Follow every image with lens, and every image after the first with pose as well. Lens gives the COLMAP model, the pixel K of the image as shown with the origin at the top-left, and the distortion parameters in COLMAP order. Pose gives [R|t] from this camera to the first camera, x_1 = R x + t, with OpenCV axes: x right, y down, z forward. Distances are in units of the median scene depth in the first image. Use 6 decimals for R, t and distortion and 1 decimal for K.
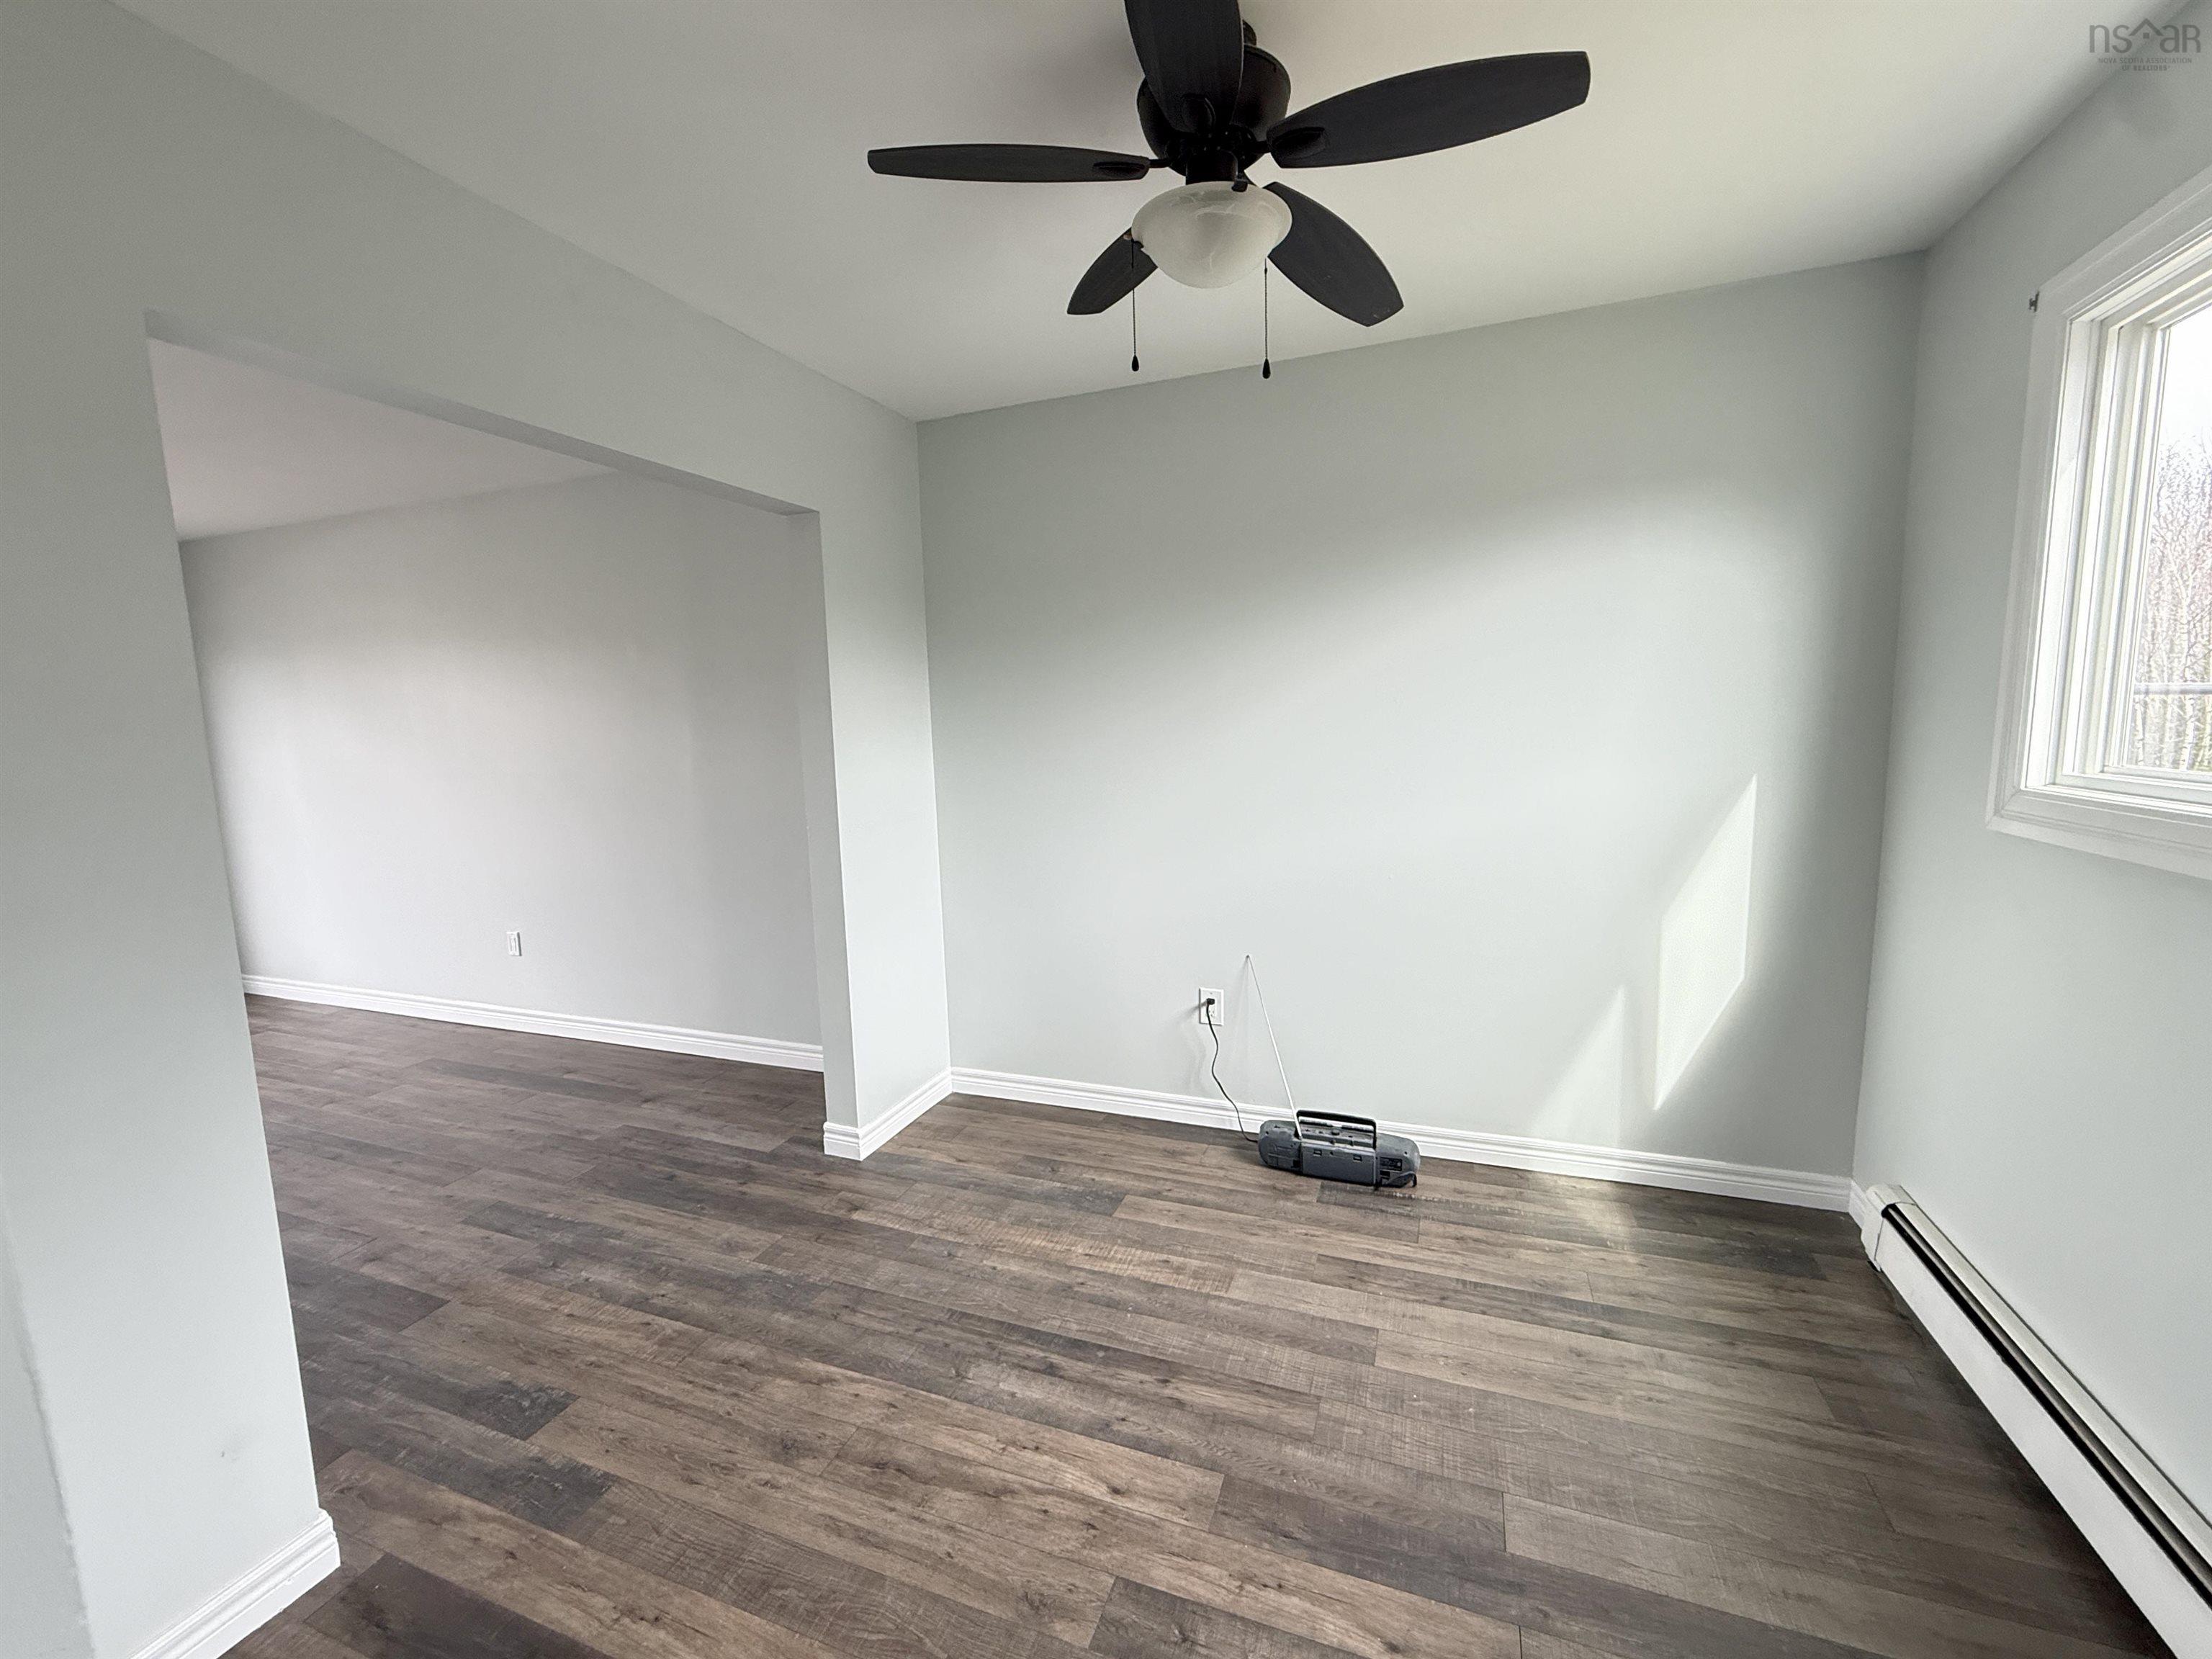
lens RADIAL K [[904.2, 0, 1099.7], [0, 904.2, 832.1], [0, 0, 1]] dist [0.001530, -0.000210]
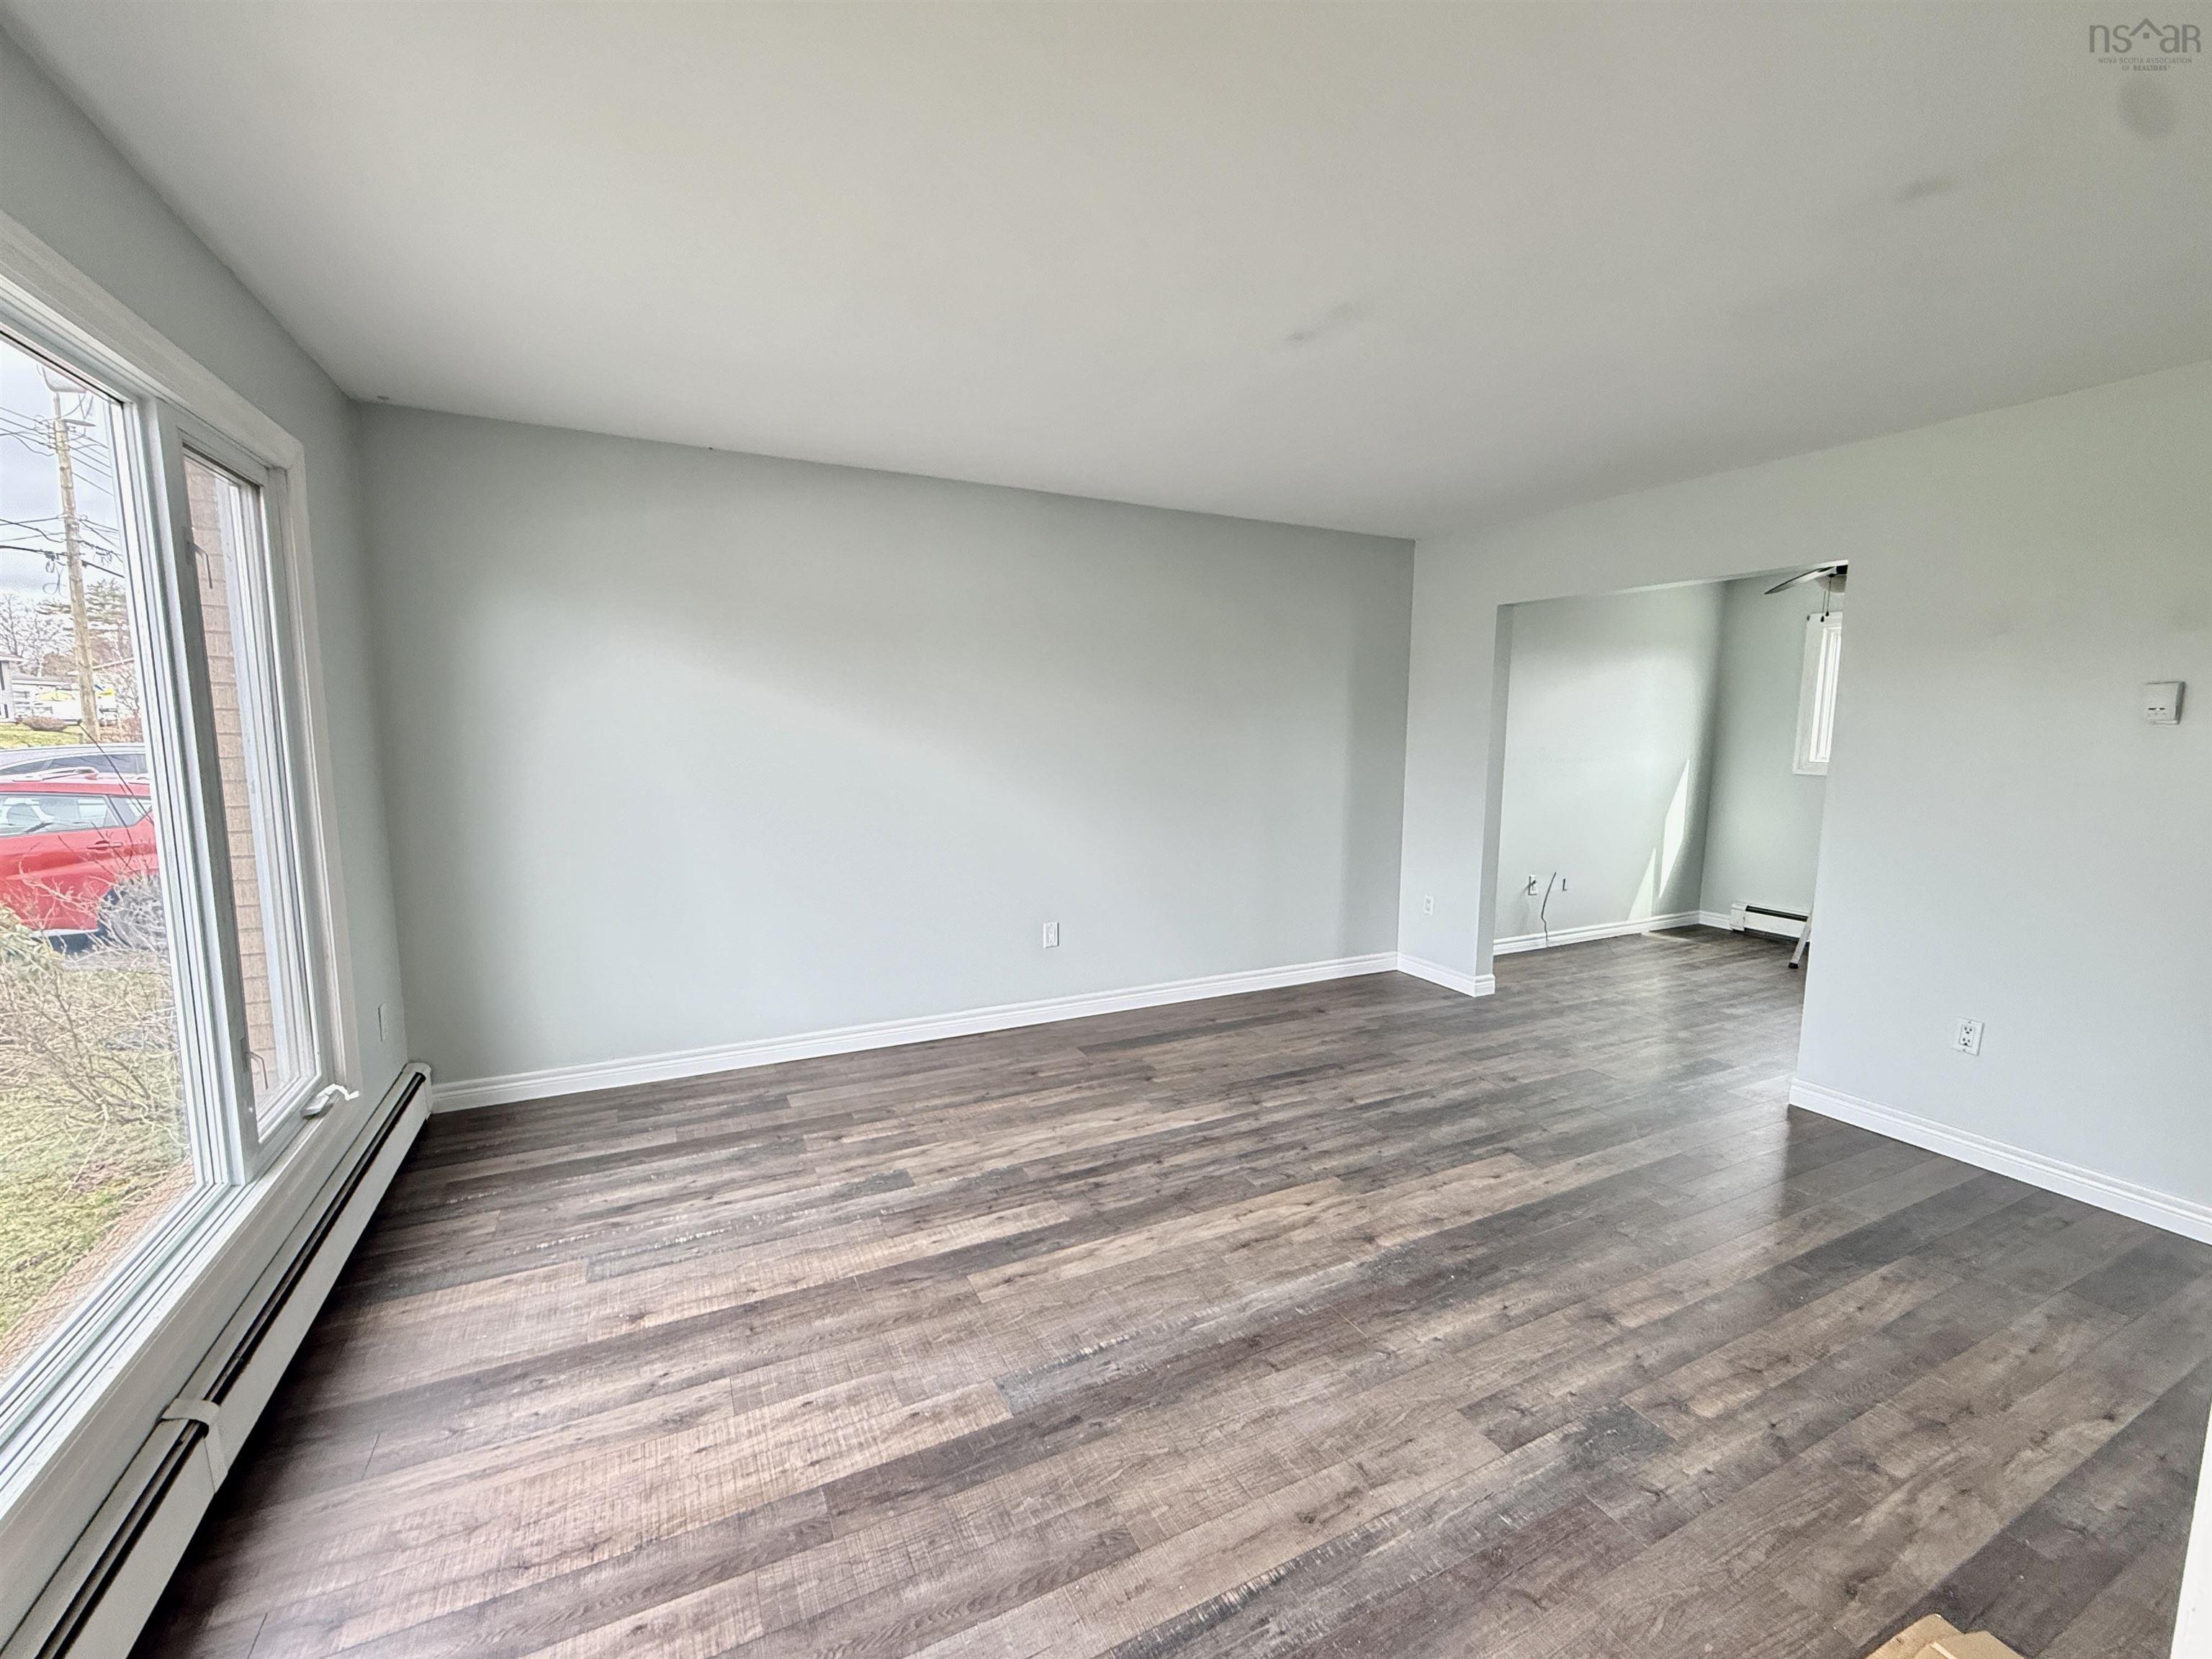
lens RADIAL K [[904.2, 0, 1100.1], [0, 904.2, 838.2], [0, 0, 1]] dist [0.001530, -0.000210]
pose [[0.682575, -0.059618, 0.728380, -2.241446], [0.067098, 0.997570, 0.018772, -0.002106], [-0.727729, 0.036060, 0.684917, 0.432887]]
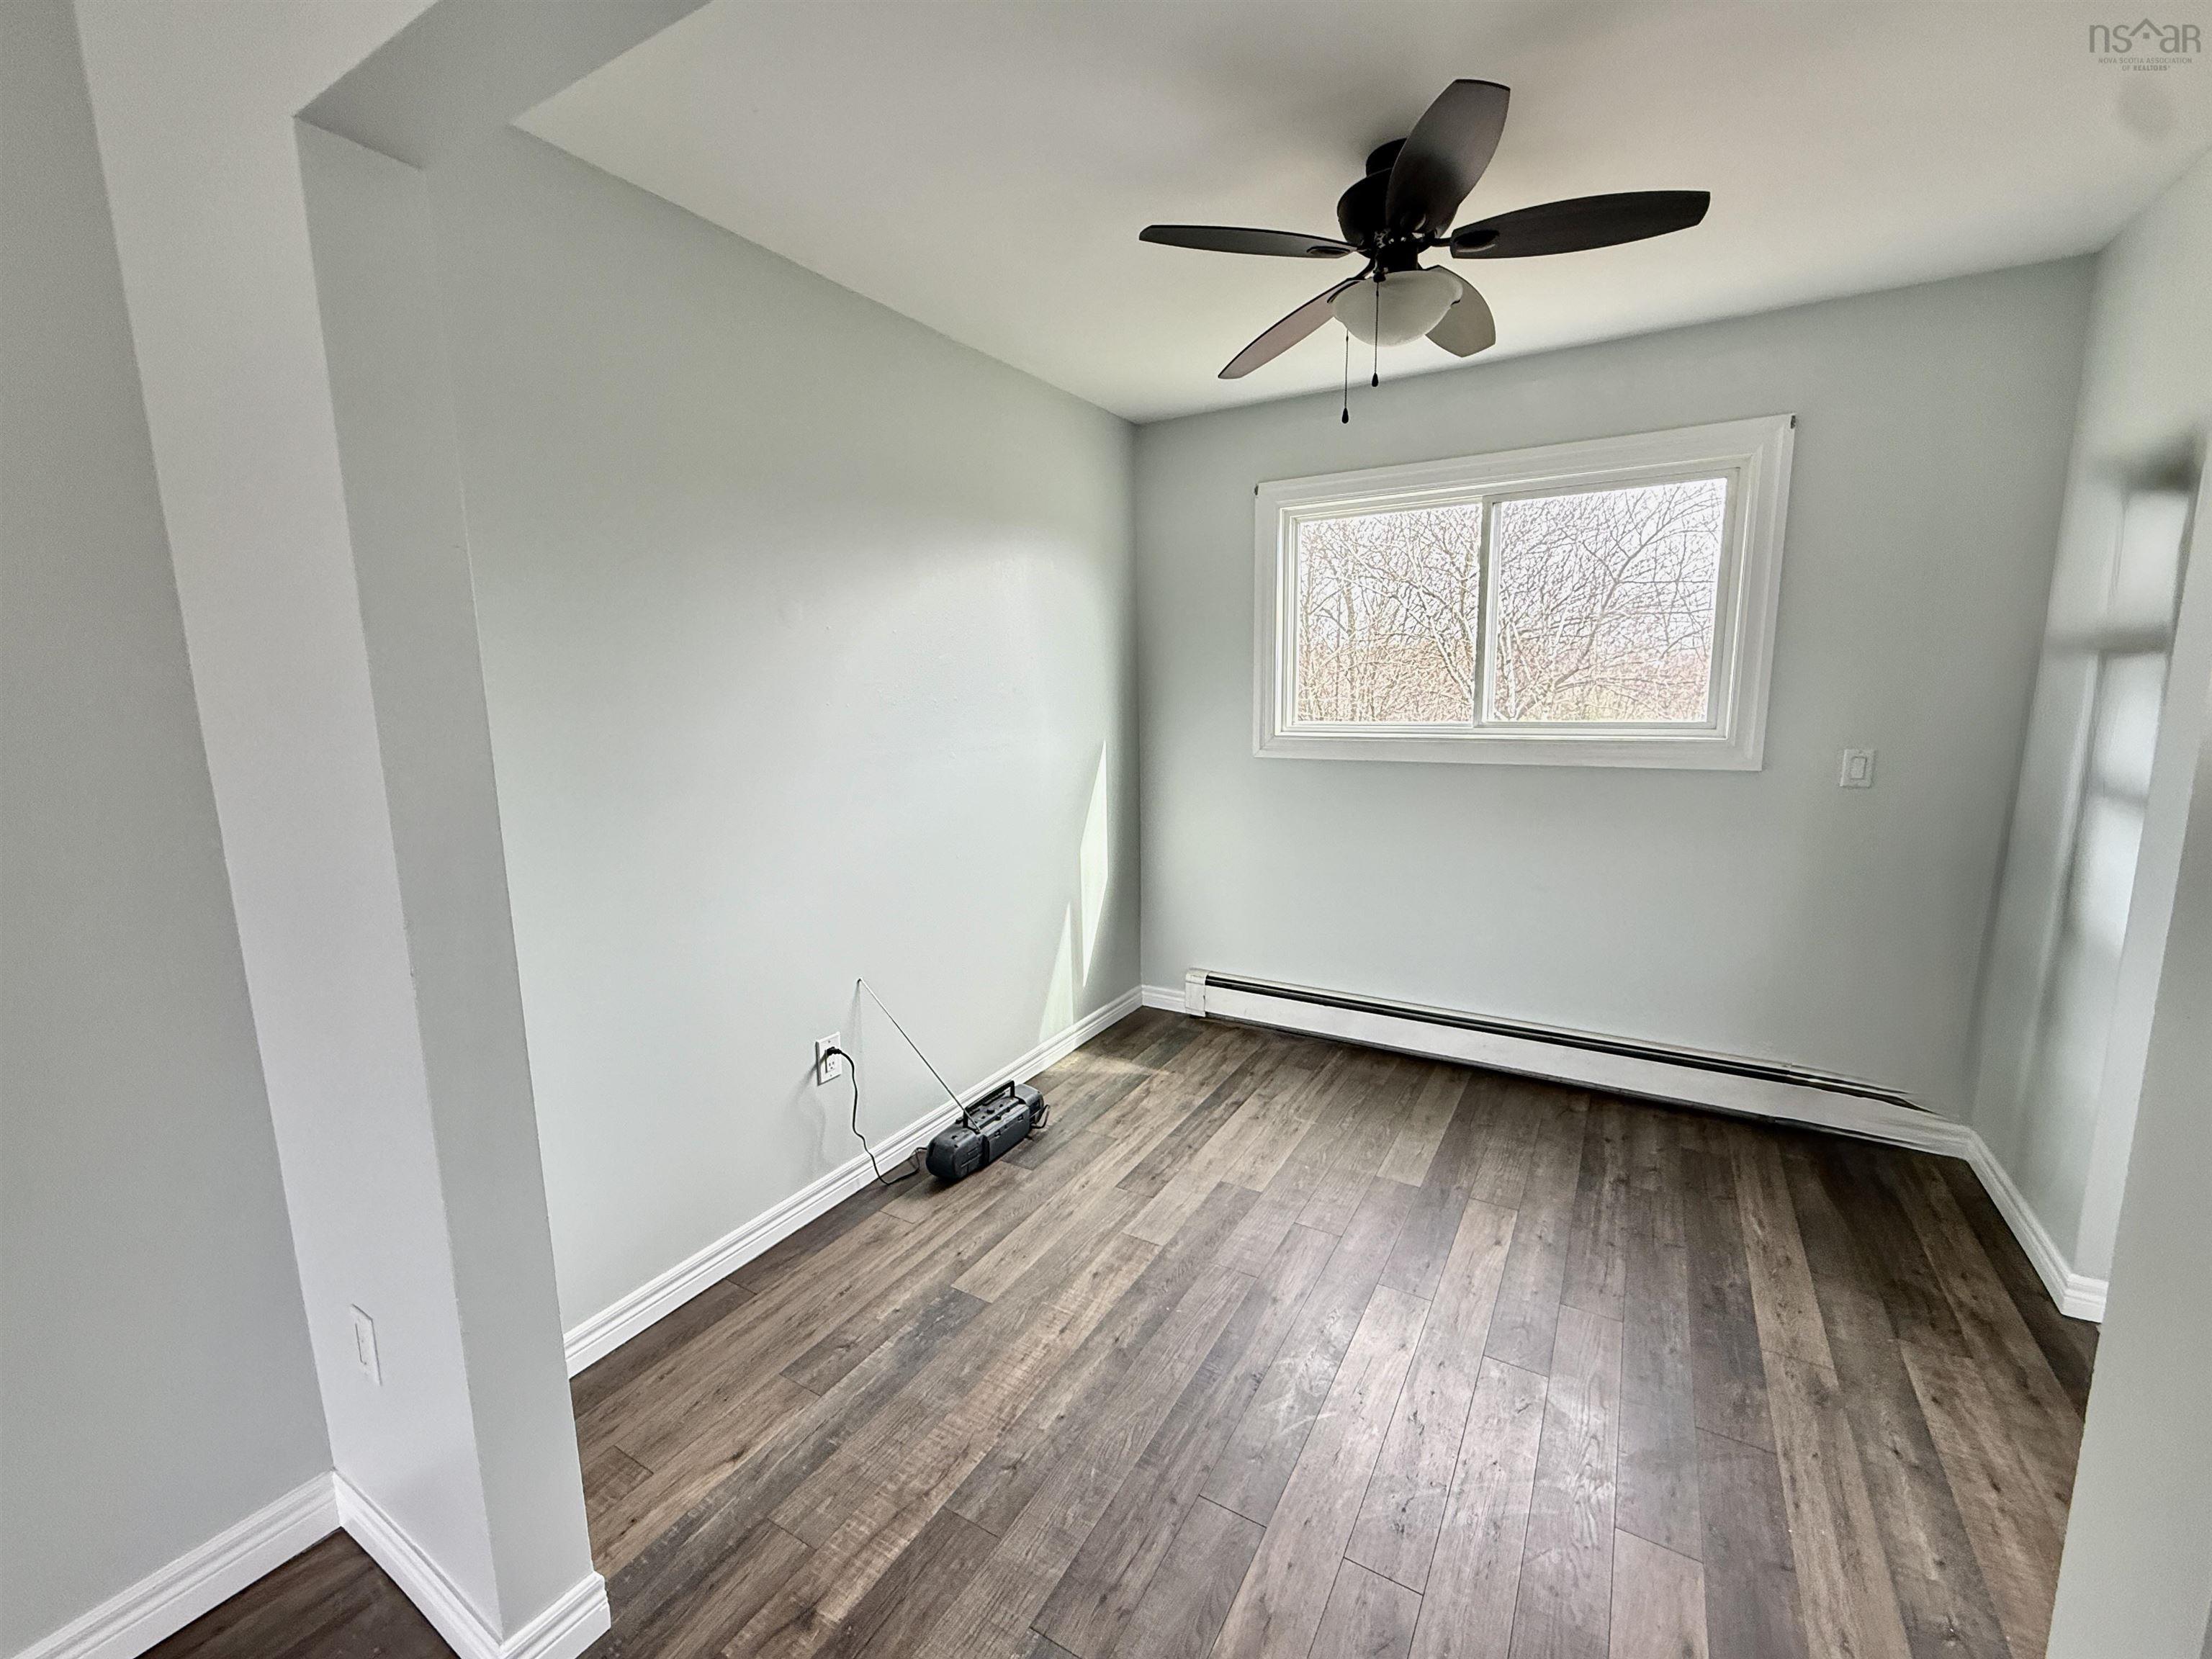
lens RADIAL K [[904.2, 0, 1107.6], [0, 904.2, 833.0], [0, 0, 1]] dist [0.001530, -0.000210]
pose [[0.172383, -0.133260, 0.975974, -0.719028], [0.135767, 0.984565, 0.110452, -0.074533], [-0.975629, 0.113465, 0.187815, 0.696363]]
